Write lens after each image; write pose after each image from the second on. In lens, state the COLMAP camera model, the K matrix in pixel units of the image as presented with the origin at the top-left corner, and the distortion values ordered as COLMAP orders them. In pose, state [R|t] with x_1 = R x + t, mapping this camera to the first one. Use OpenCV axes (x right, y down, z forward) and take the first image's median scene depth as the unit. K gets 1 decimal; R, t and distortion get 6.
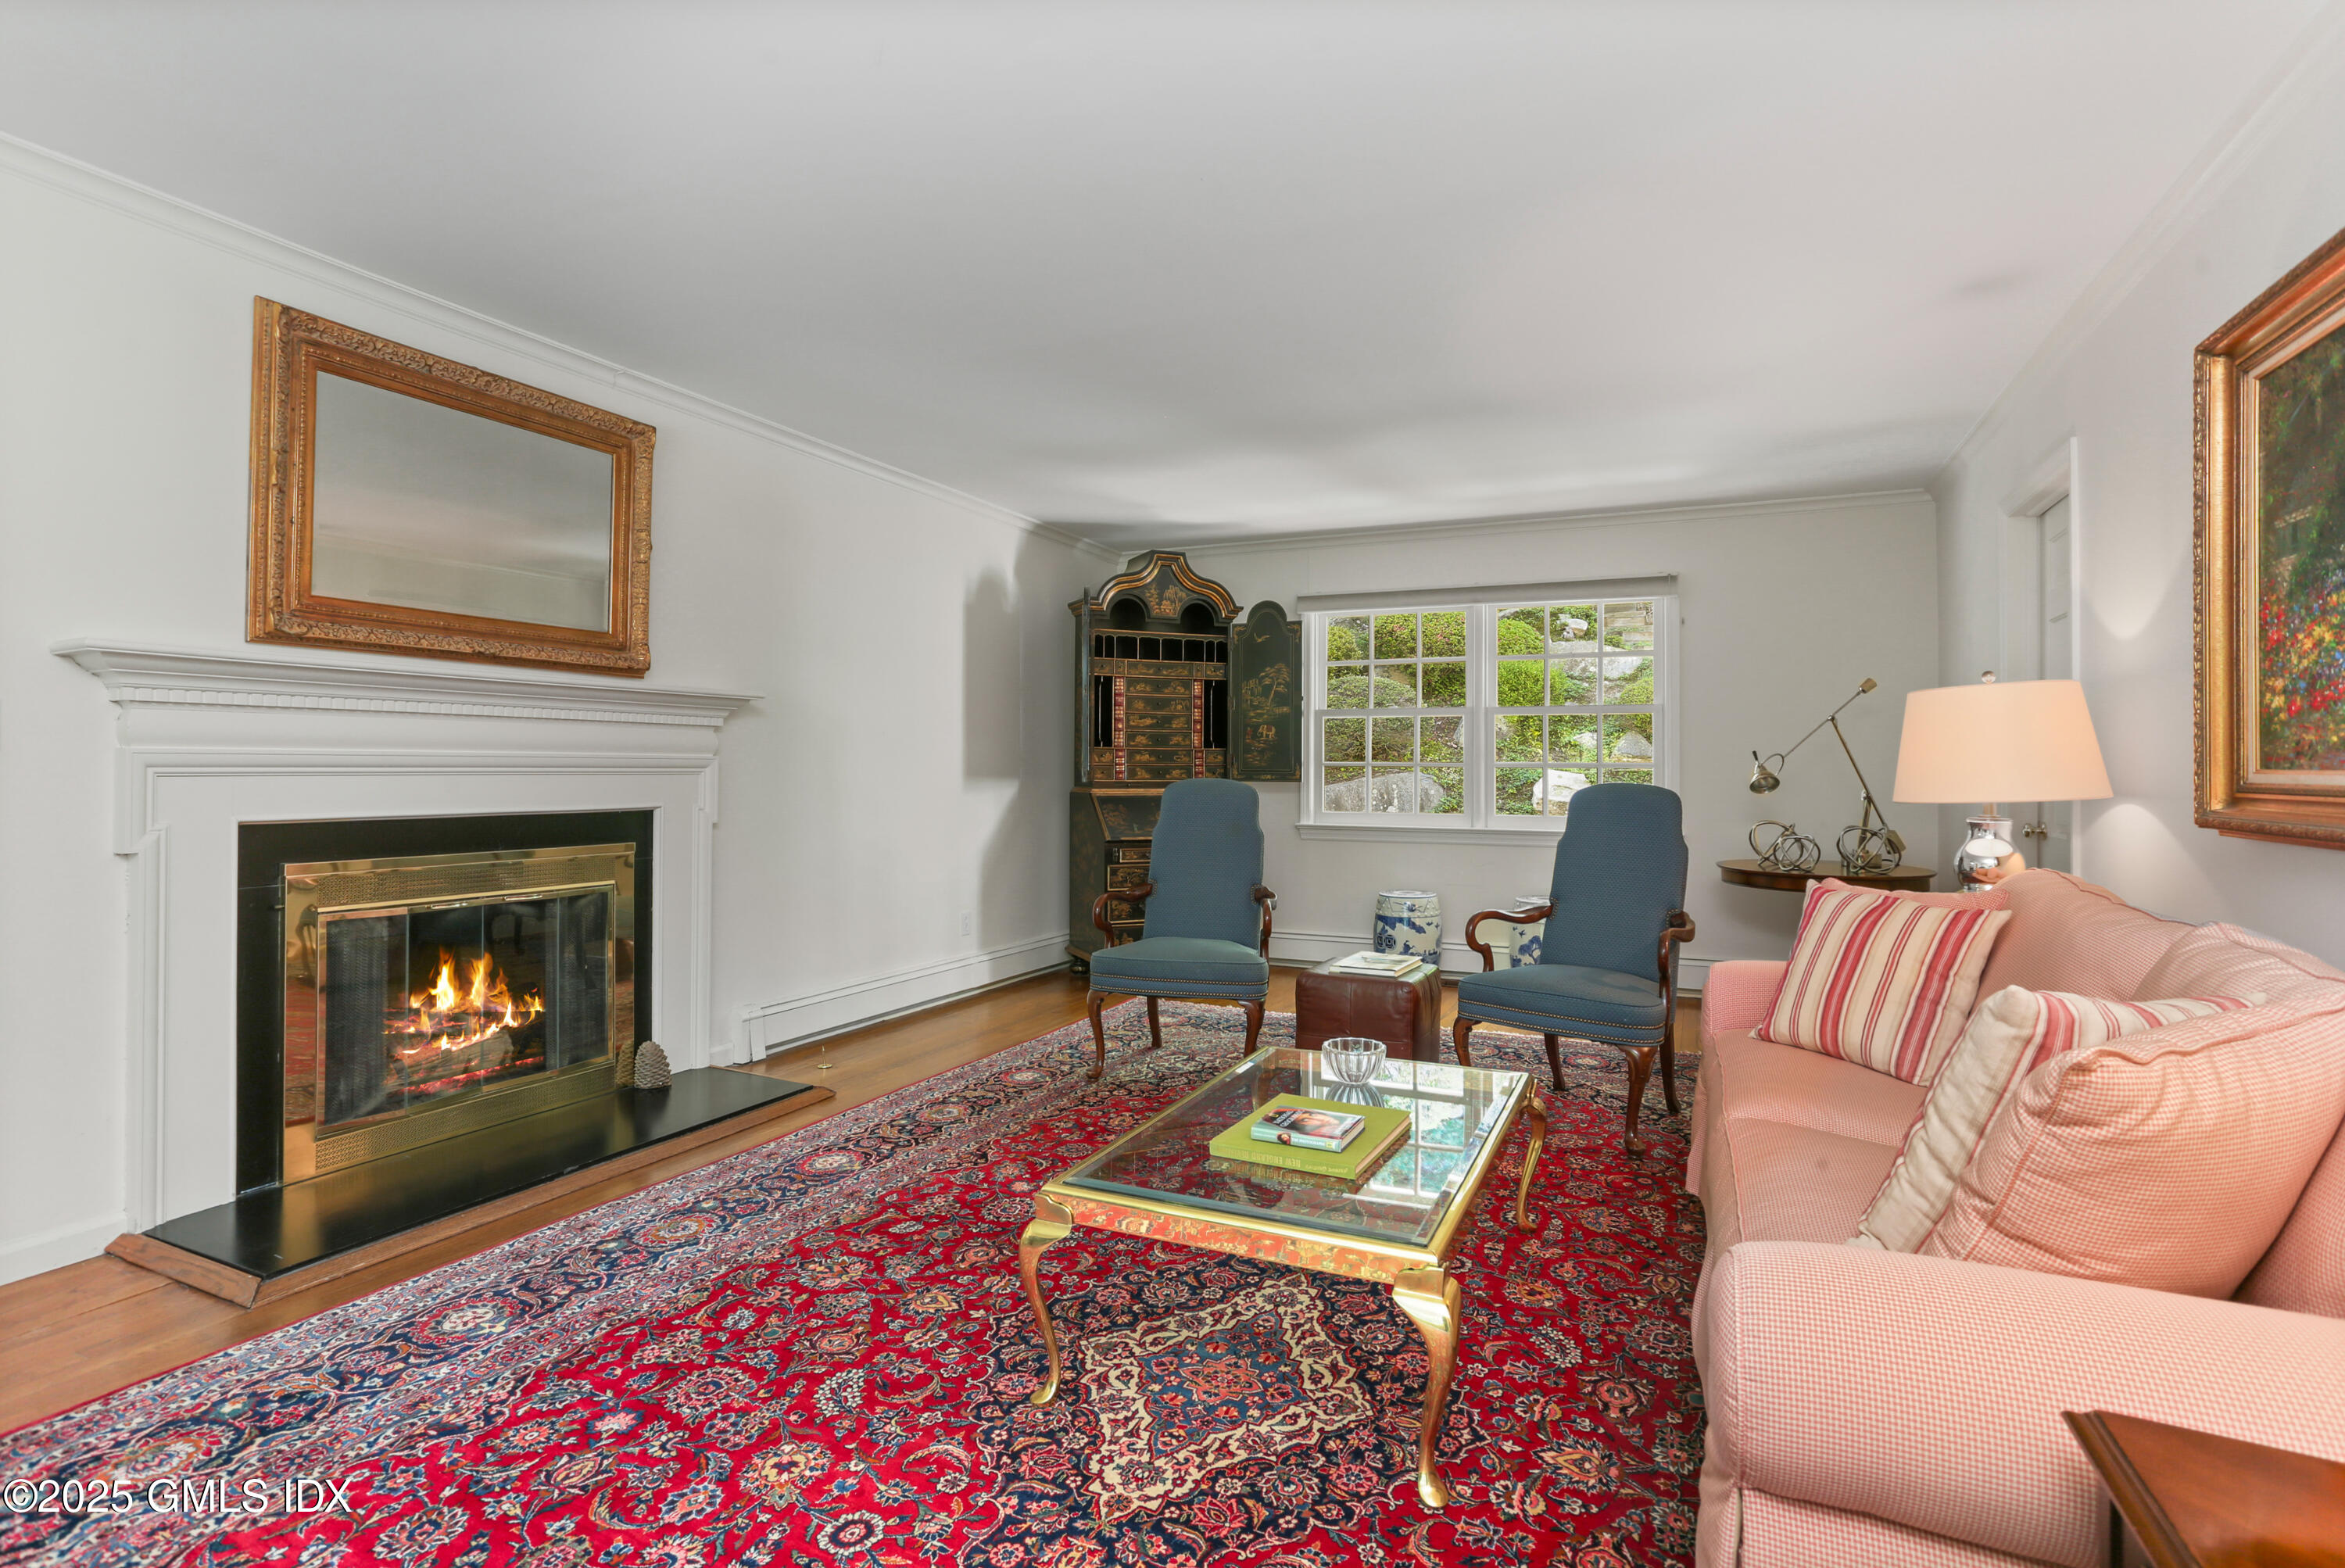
lens RADIAL K [[1129.7, 0, 1185.4], [0, 1129.7, 777.1], [0, 0, 1]] dist [-0.029524, 0.007675]
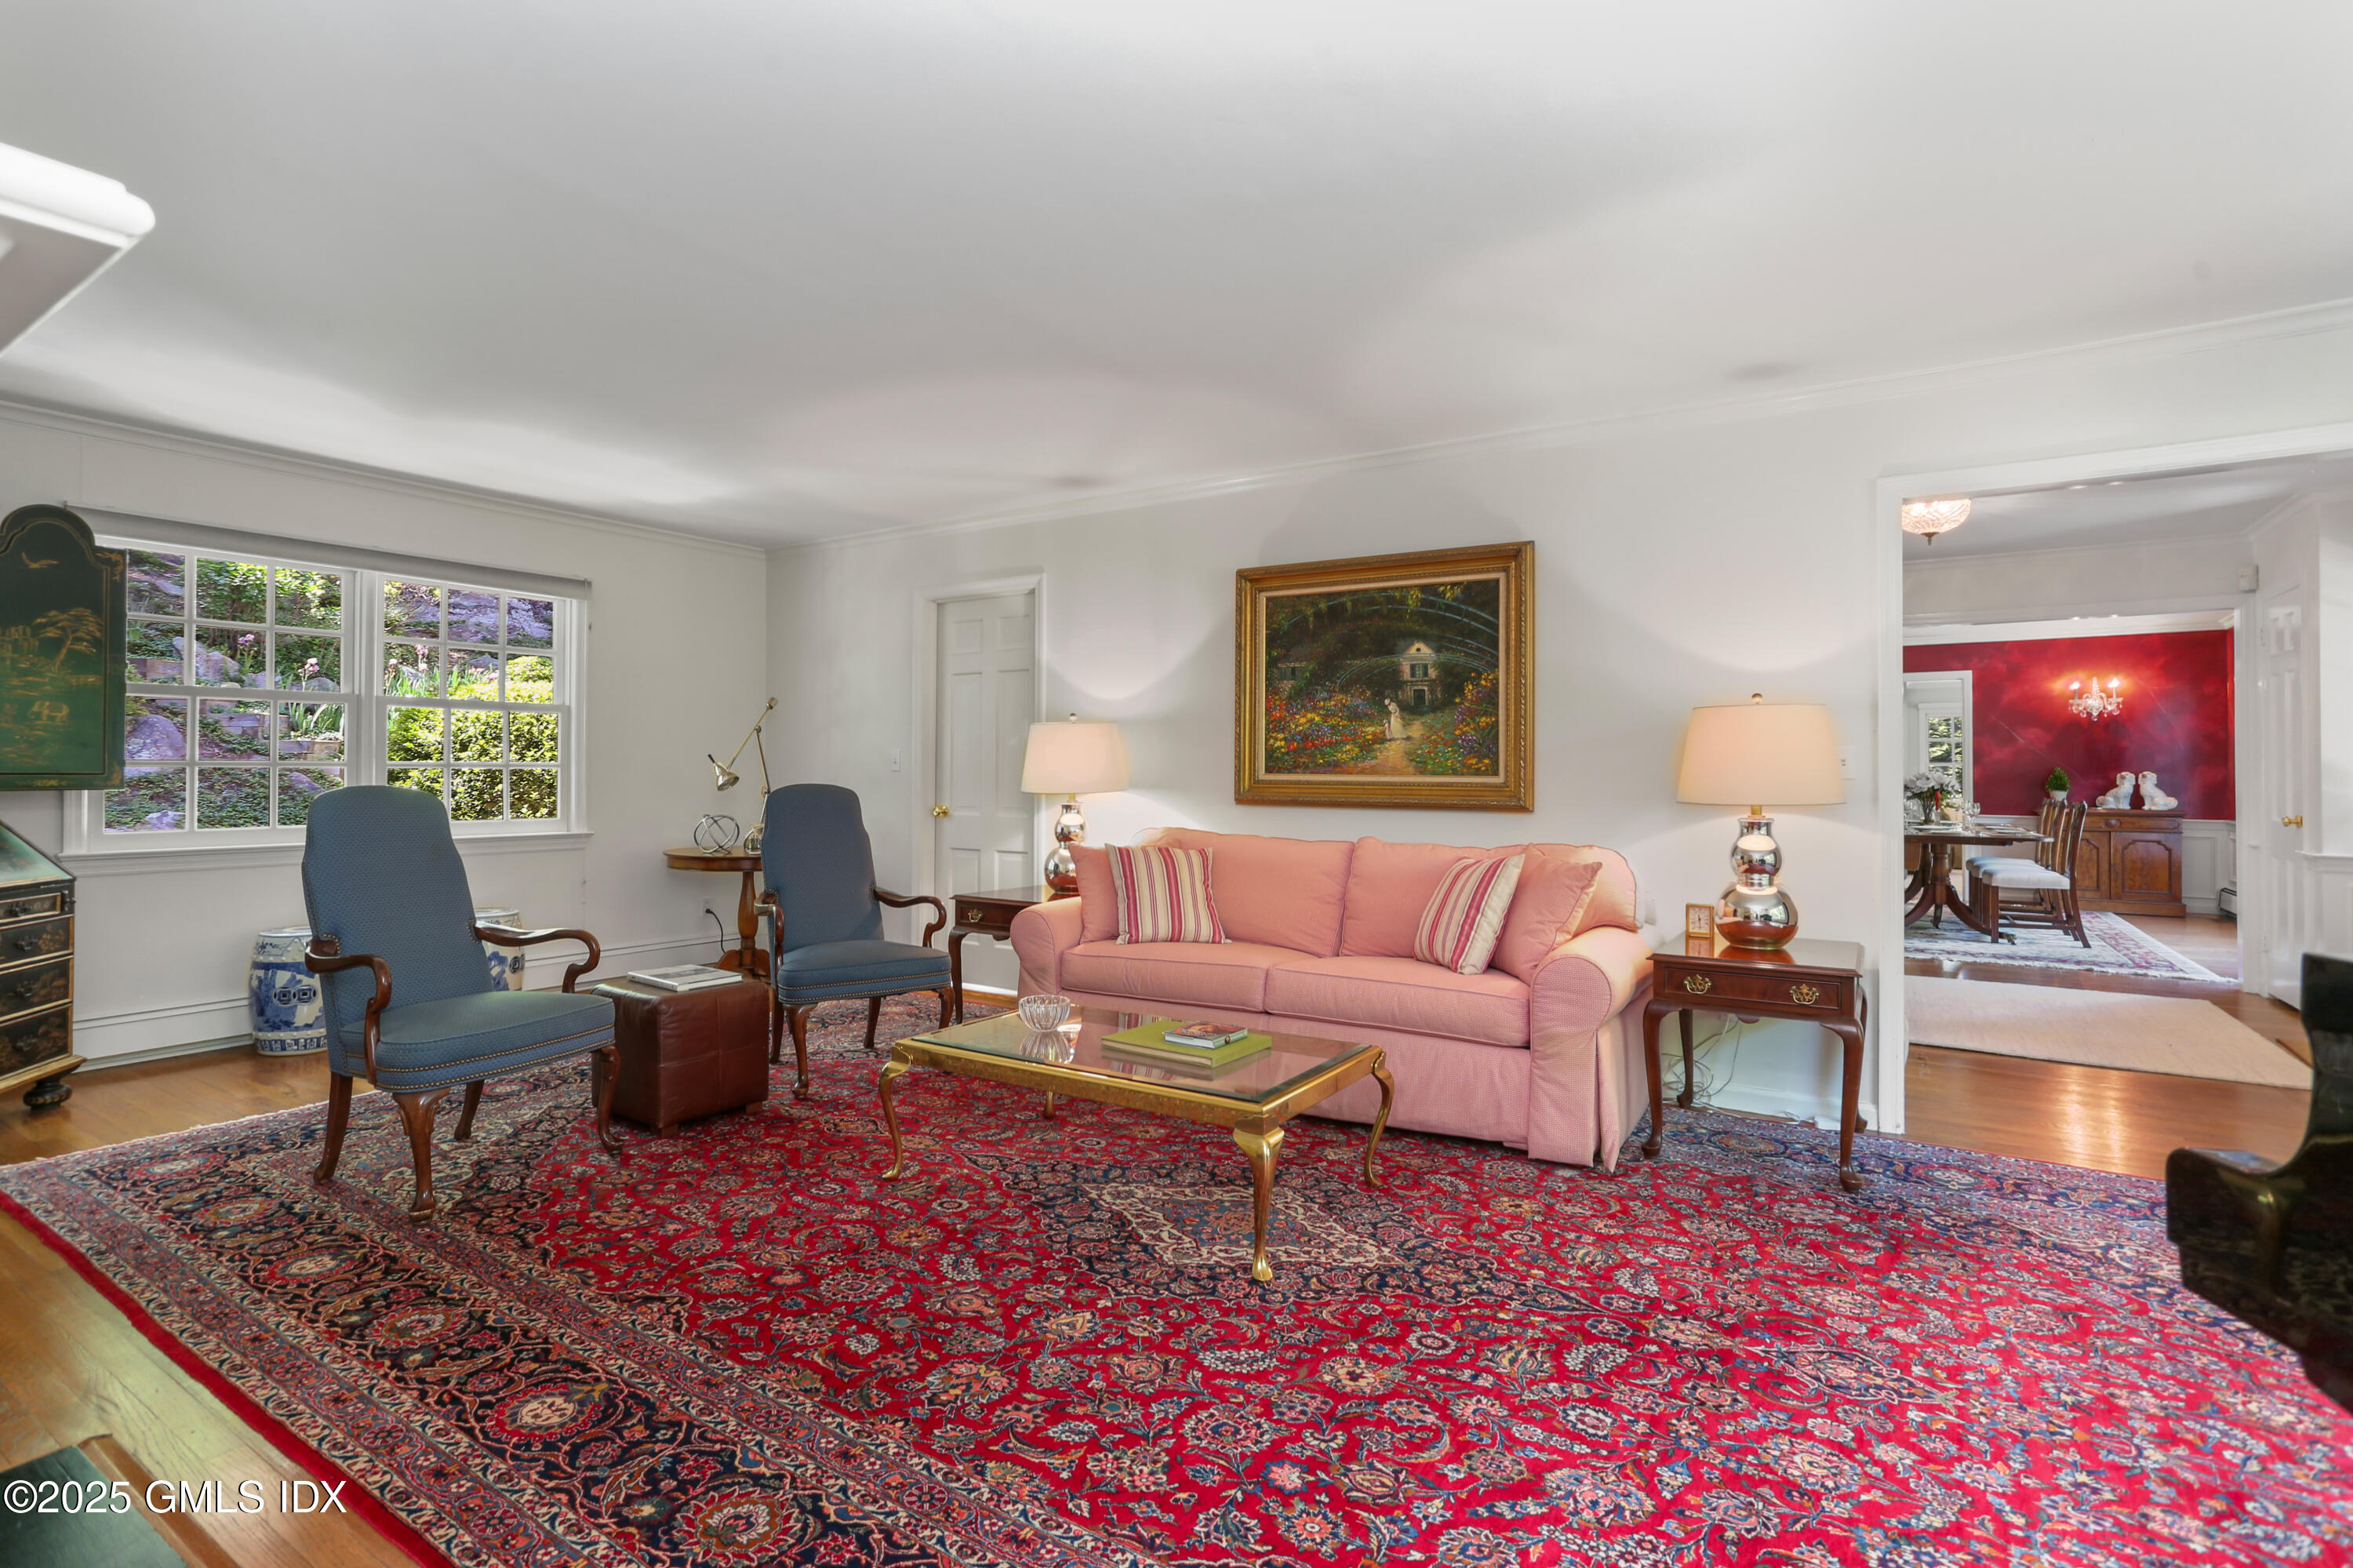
lens RADIAL K [[1133.6, 0, 1134.1], [0, 1133.6, 771.1], [0, 0, 1]] dist [-0.029524, 0.007675]
pose [[0.172740, -0.008004, 0.984935, -1.253021], [0.002505, 0.999967, 0.007686, -0.028343], [-0.984964, 0.001140, 0.172755, 0.815774]]
